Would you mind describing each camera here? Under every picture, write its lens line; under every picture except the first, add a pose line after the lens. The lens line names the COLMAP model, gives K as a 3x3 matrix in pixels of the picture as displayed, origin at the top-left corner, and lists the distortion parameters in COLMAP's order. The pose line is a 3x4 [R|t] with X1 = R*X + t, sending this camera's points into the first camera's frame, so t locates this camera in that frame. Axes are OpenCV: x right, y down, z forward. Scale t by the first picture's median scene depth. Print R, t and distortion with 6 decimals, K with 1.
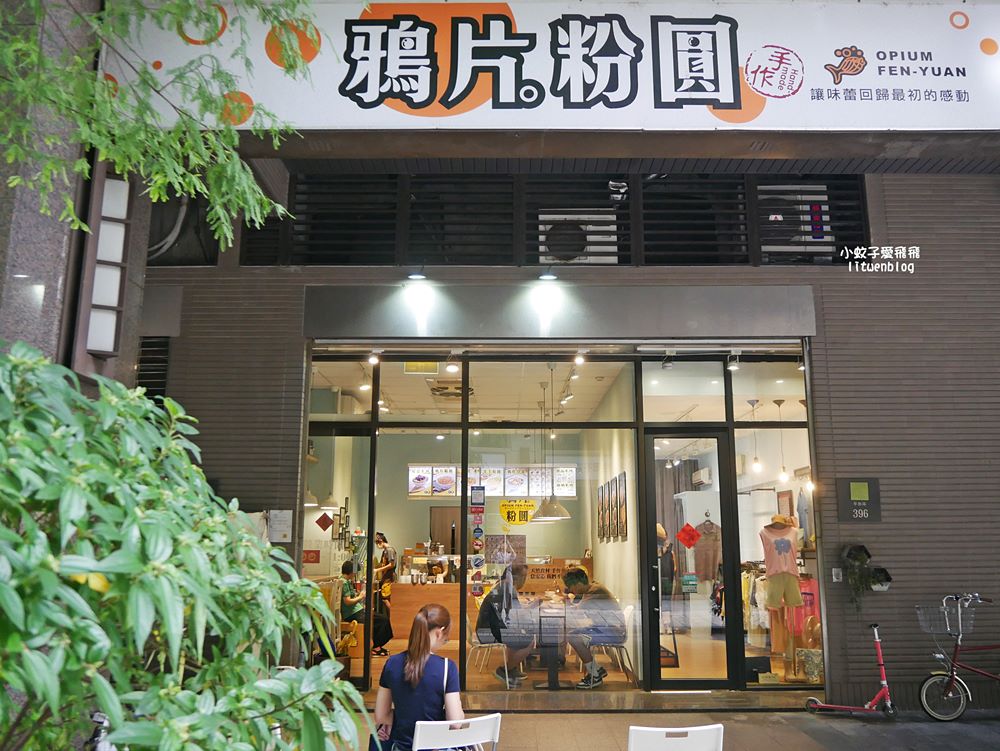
lens RADIAL K [[881.2, 0, 503.5], [0, 881.2, 371.0], [0, 0, 1]] dist [-0.059062, 0.052372]
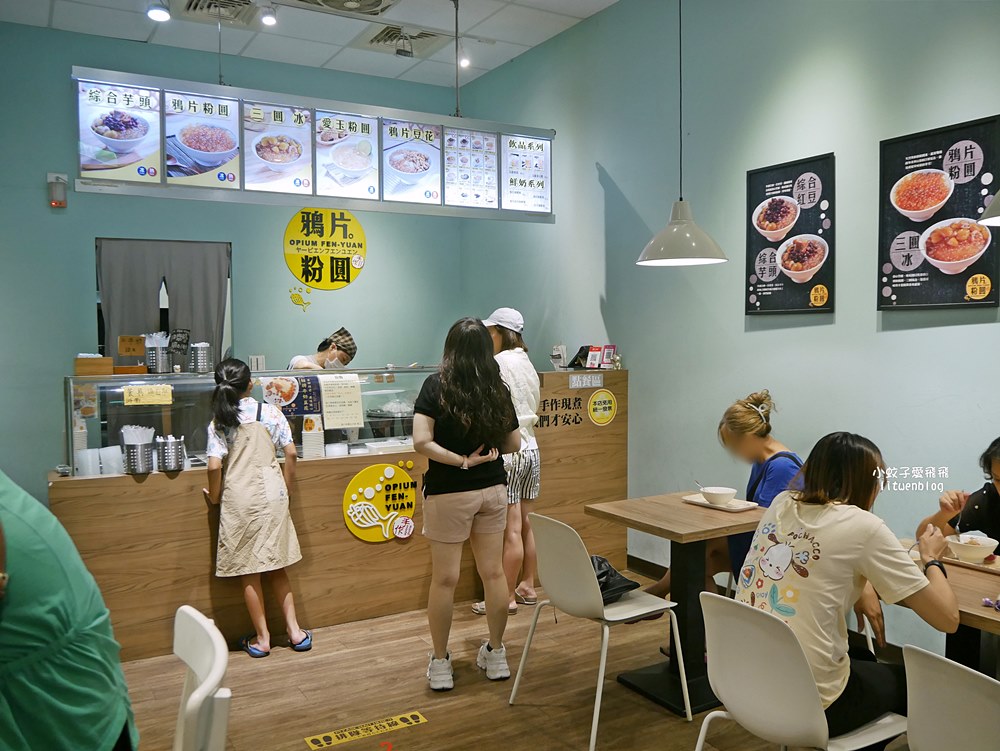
lens RADIAL K [[881.2, 0, 503.5], [0, 881.2, 371.0], [0, 0, 1]] dist [-0.059062, 0.052372]
pose [[0.860081, -0.029349, 0.509313, -0.390441], [-0.090027, 0.973944, 0.208152, 0.376291], [-0.502151, -0.224880, 0.835029, 1.927536]]
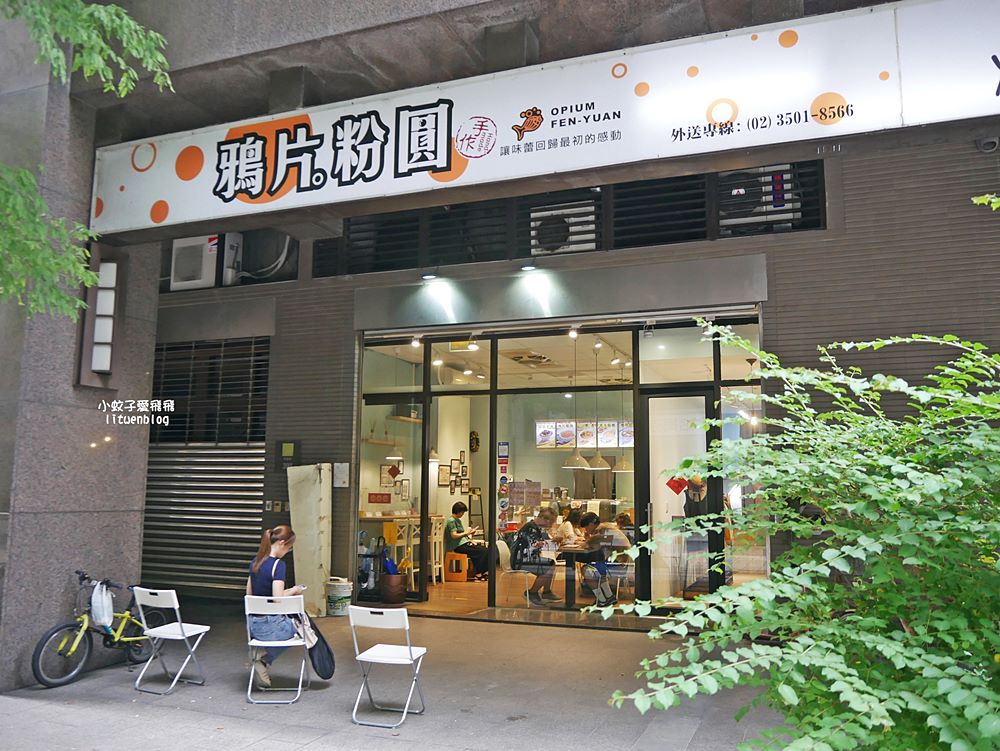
lens RADIAL K [[898.9, 0, 500.0], [0, 898.9, 375.5], [0, 0, 1]] dist [-0.044953, 0.001623]
pose [[0.926256, -0.040638, -0.374698, 0.834600], [0.065374, 0.996424, 0.053537, -0.052401], [0.371183, -0.074085, 0.925600, -0.273884]]
